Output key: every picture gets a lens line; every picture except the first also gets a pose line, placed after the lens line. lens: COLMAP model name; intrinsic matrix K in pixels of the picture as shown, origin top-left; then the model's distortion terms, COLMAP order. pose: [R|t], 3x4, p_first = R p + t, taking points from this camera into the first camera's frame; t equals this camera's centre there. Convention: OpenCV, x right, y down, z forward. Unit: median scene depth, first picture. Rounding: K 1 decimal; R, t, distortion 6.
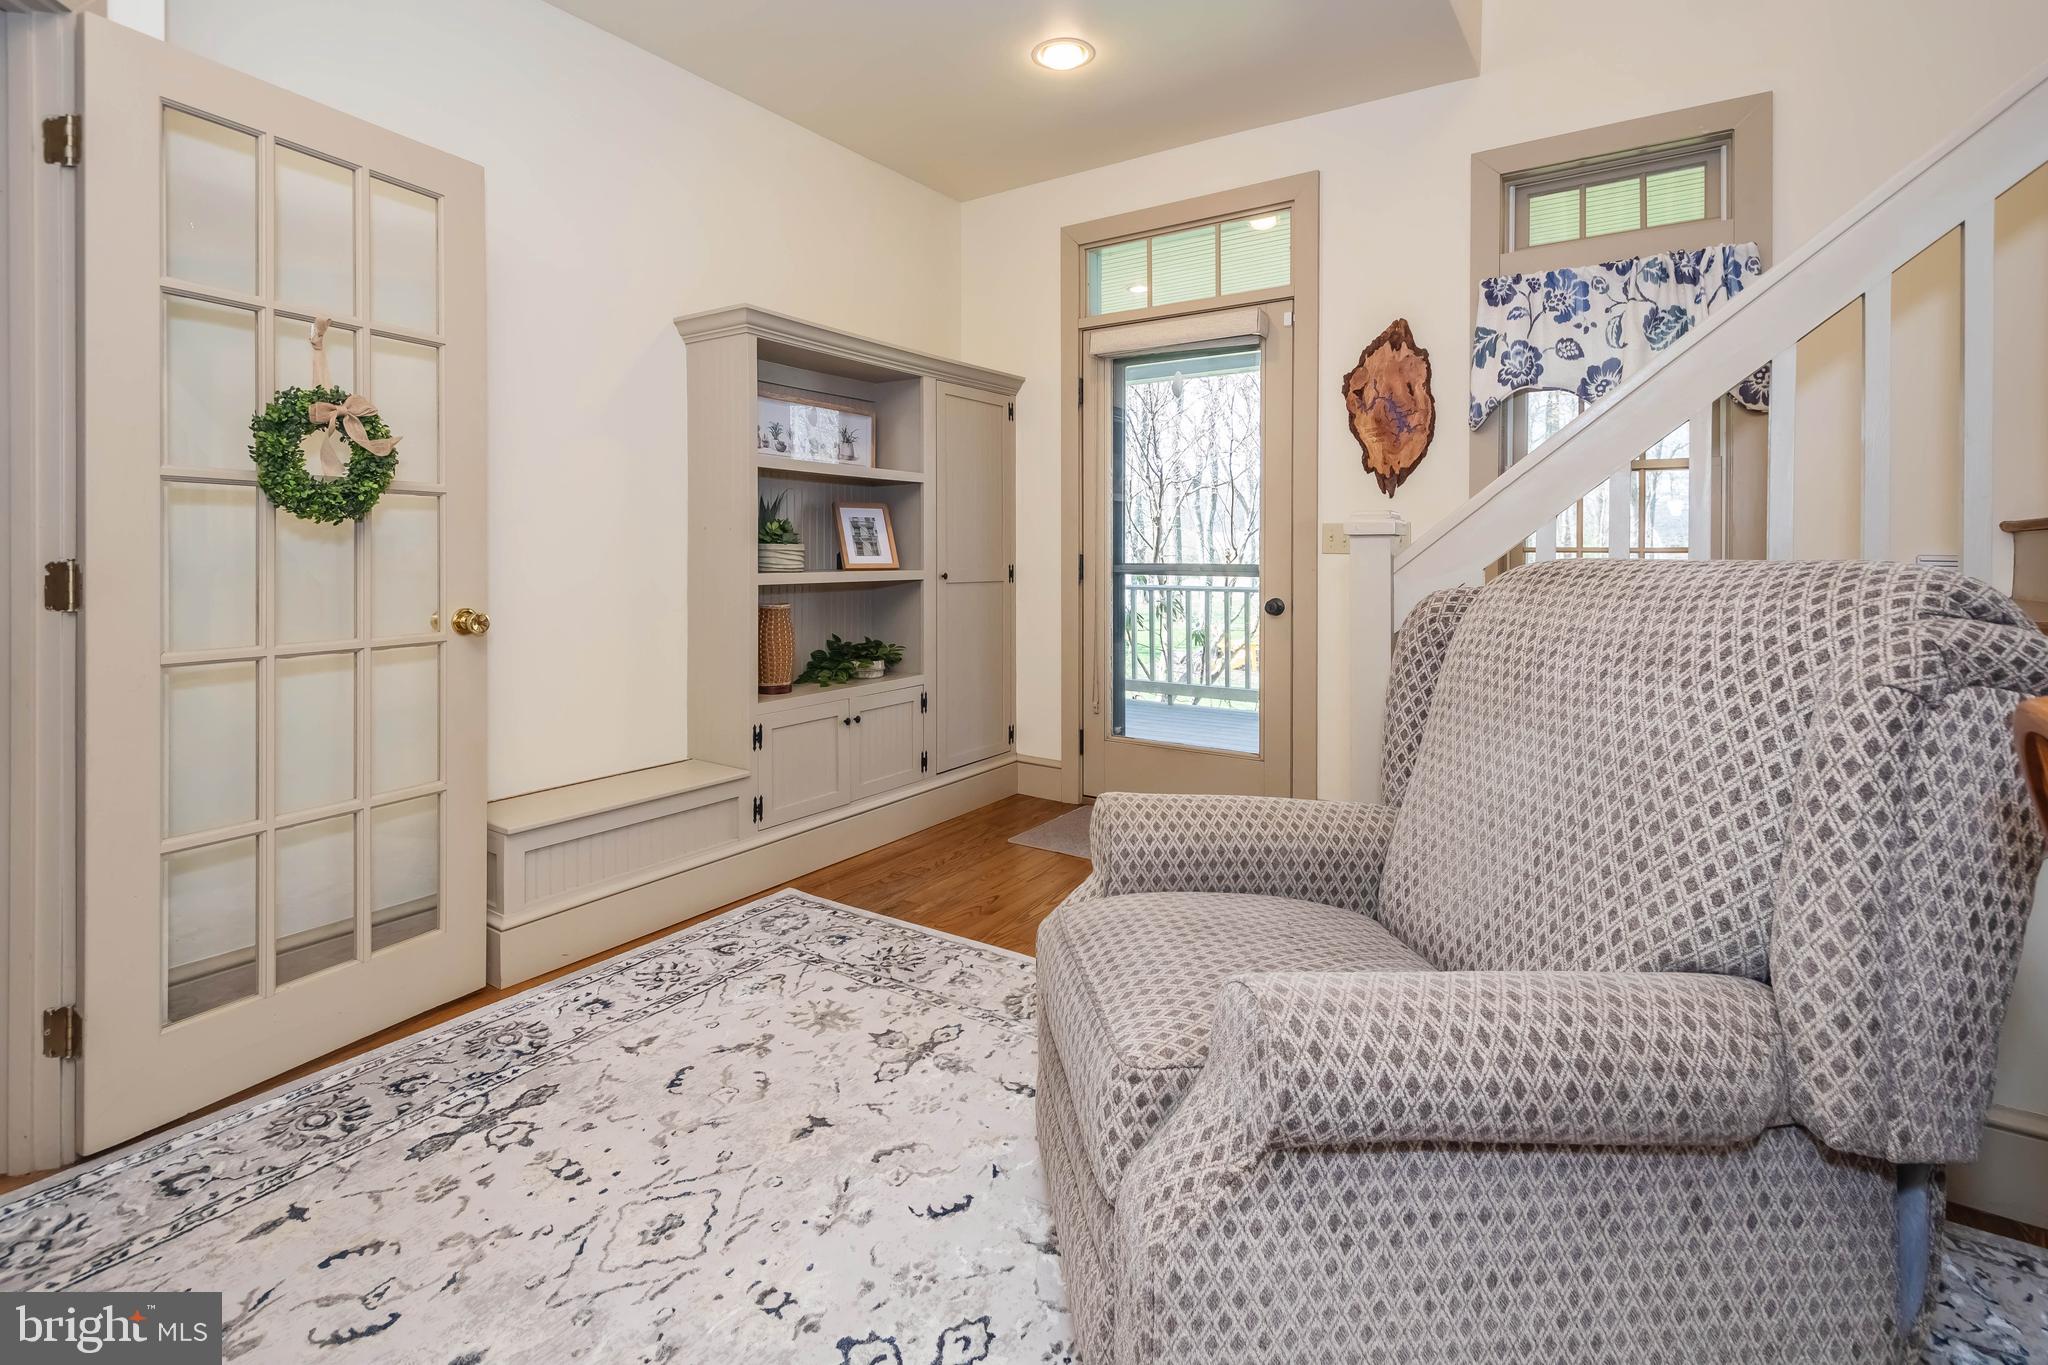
lens RADIAL K [[933.4, 0, 1019.4], [0, 933.4, 683.3], [0, 0, 1]] dist [-0.010926, -0.001002]
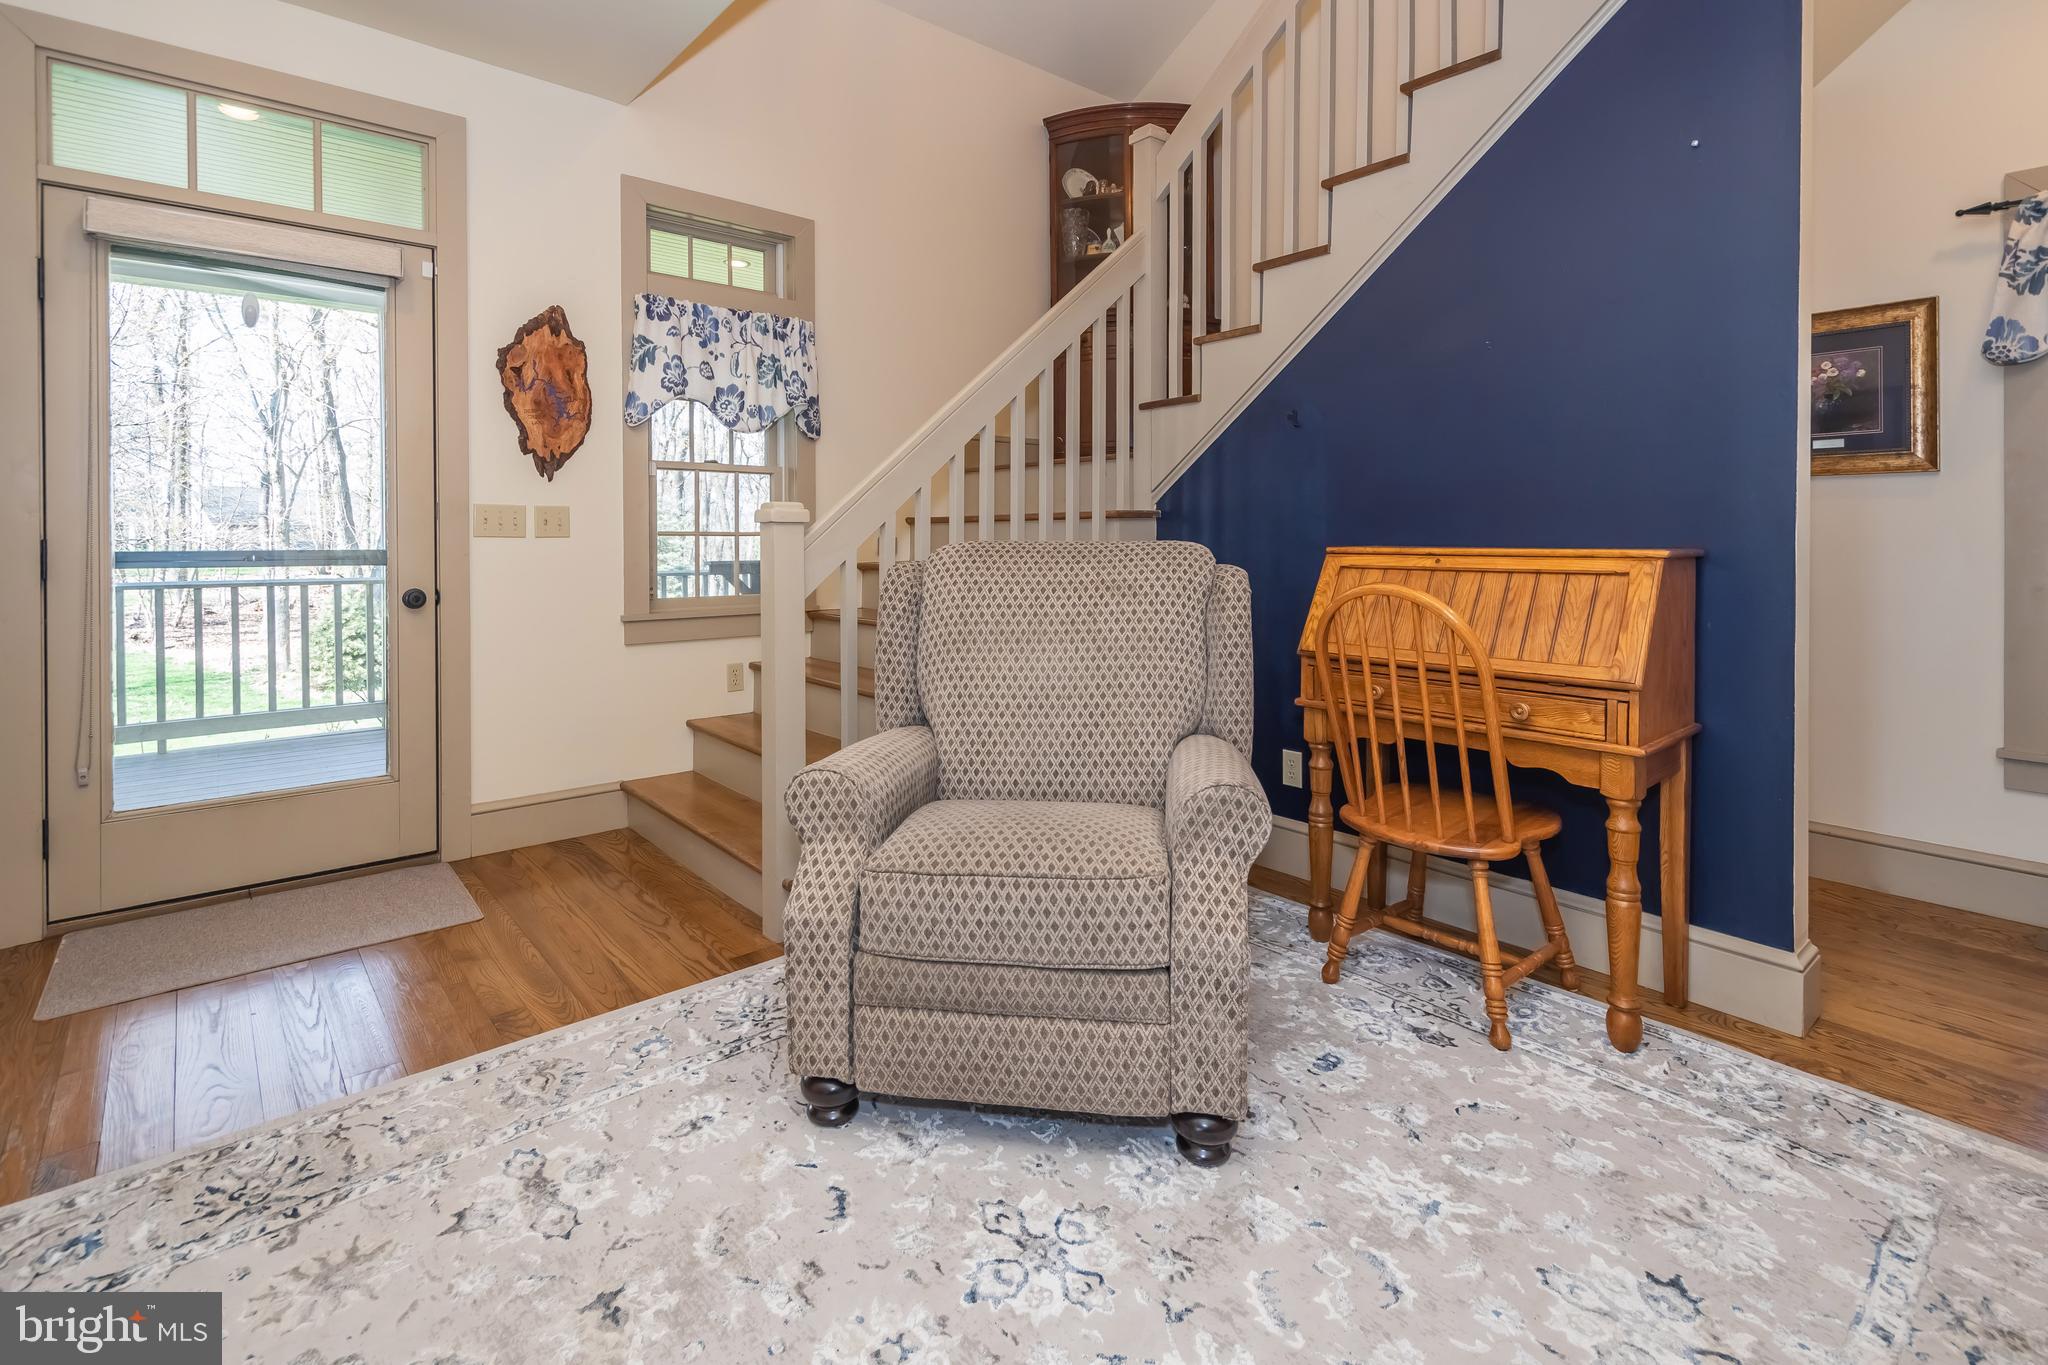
lens RADIAL K [[933.4, 0, 1031.3], [0, 933.4, 684.2], [0, 0, 1]] dist [-0.010926, -0.001002]
pose [[0.250683, -0.149545, 0.956449, -0.490830], [0.129944, 0.984253, 0.119834, -0.039132], [-0.959308, 0.094244, 0.266168, 0.271544]]
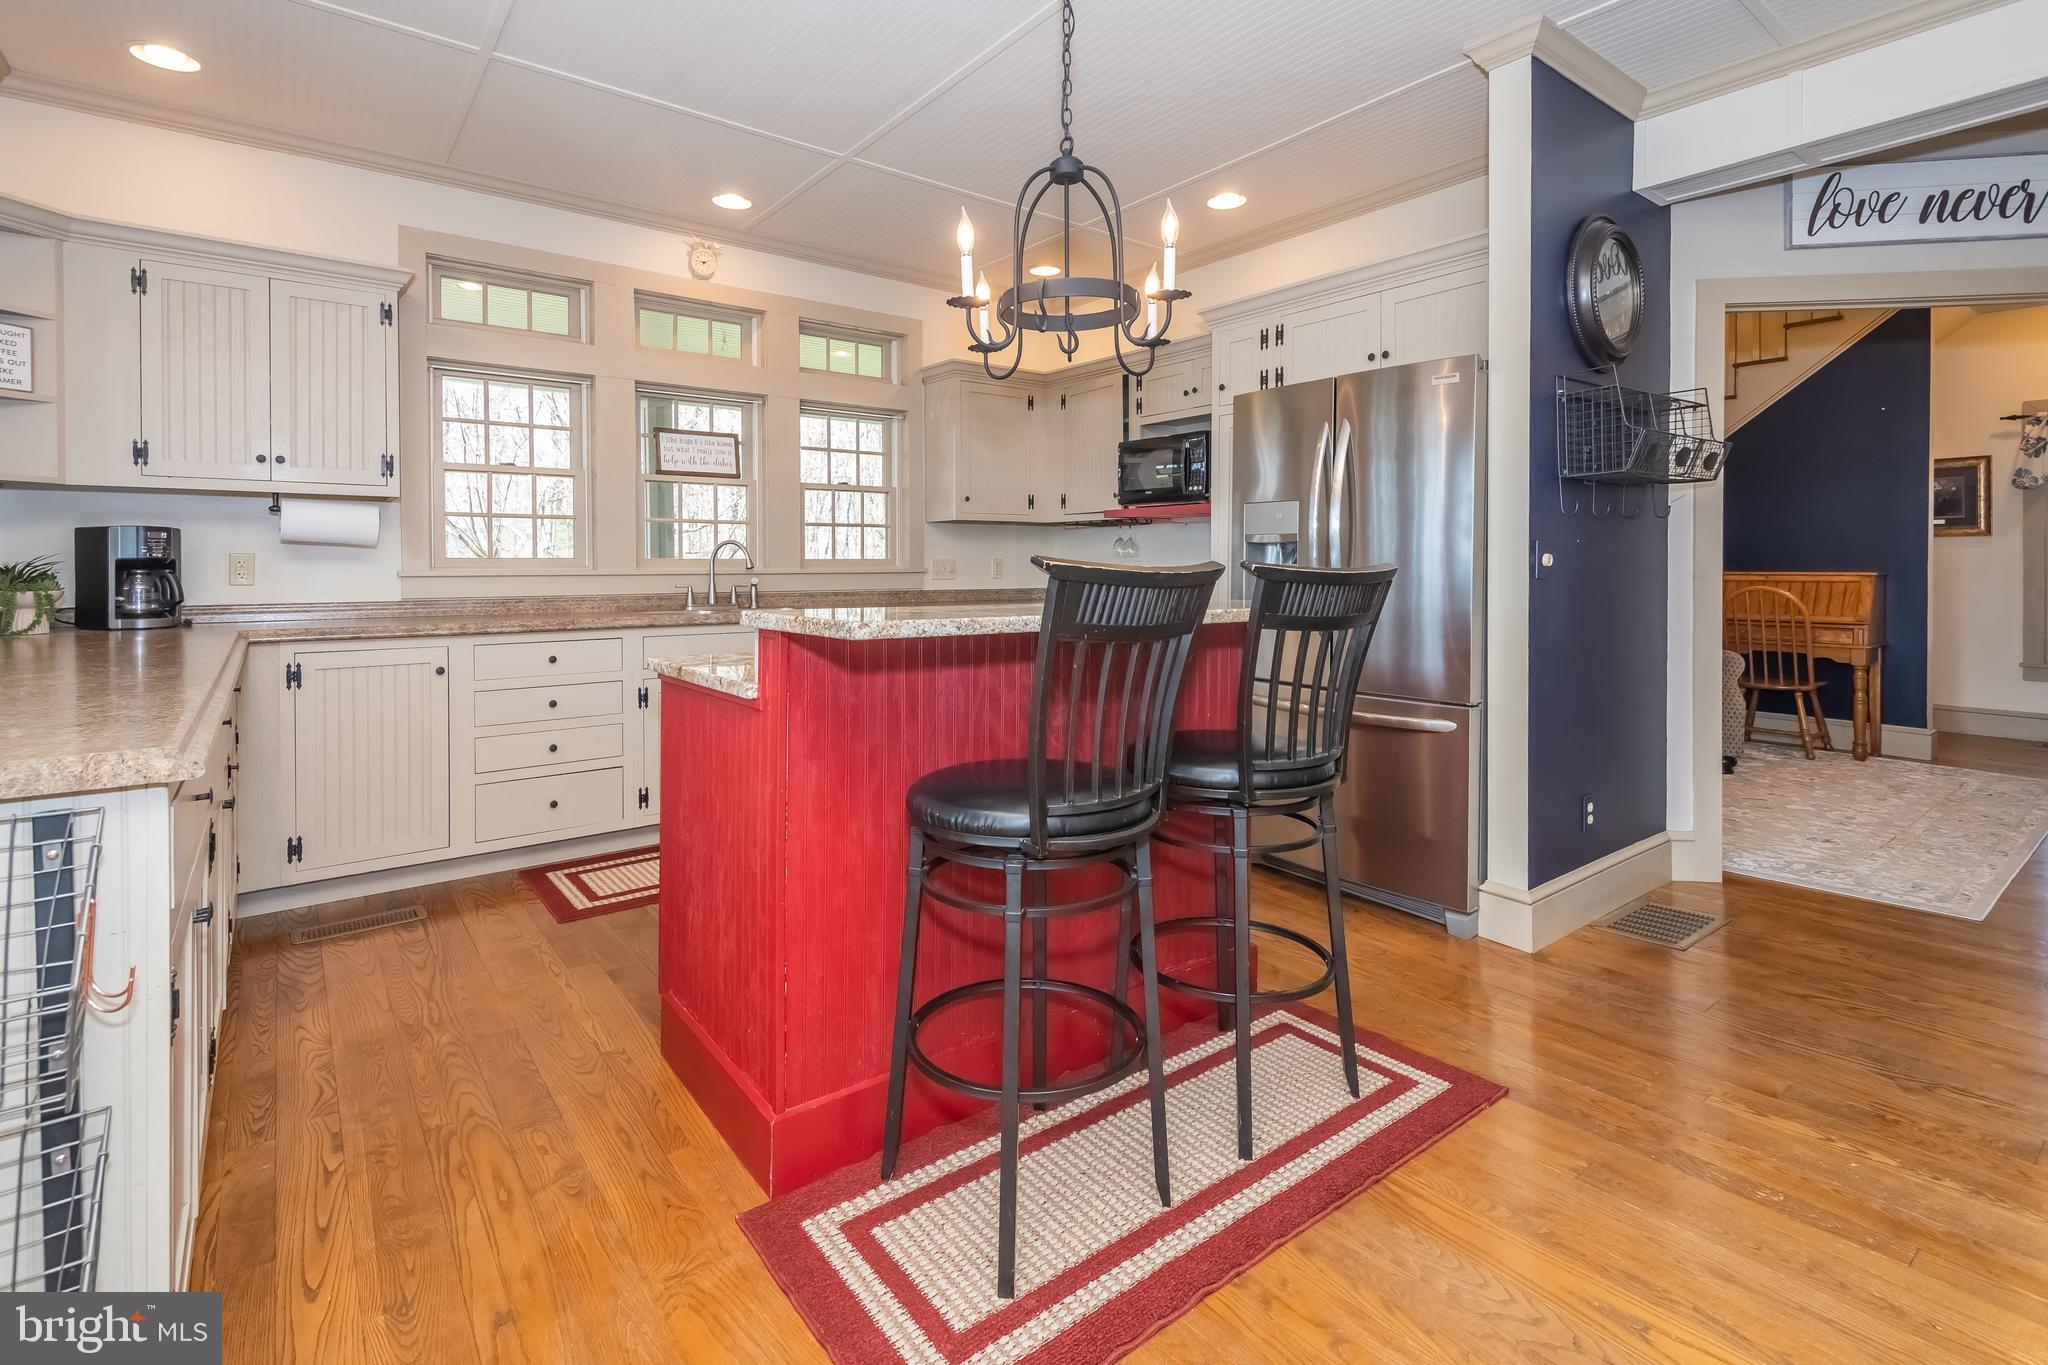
lens RADIAL K [[933.4, 0, 1012.3], [0, 933.4, 682.7], [0, 0, 1]] dist [-0.010926, -0.001002]
pose [[0.316273, -0.132863, 0.939318, -0.600411], [0.127794, 0.987086, 0.096591, -0.049073], [-0.940021, 0.089490, 0.329168, 0.326292]]
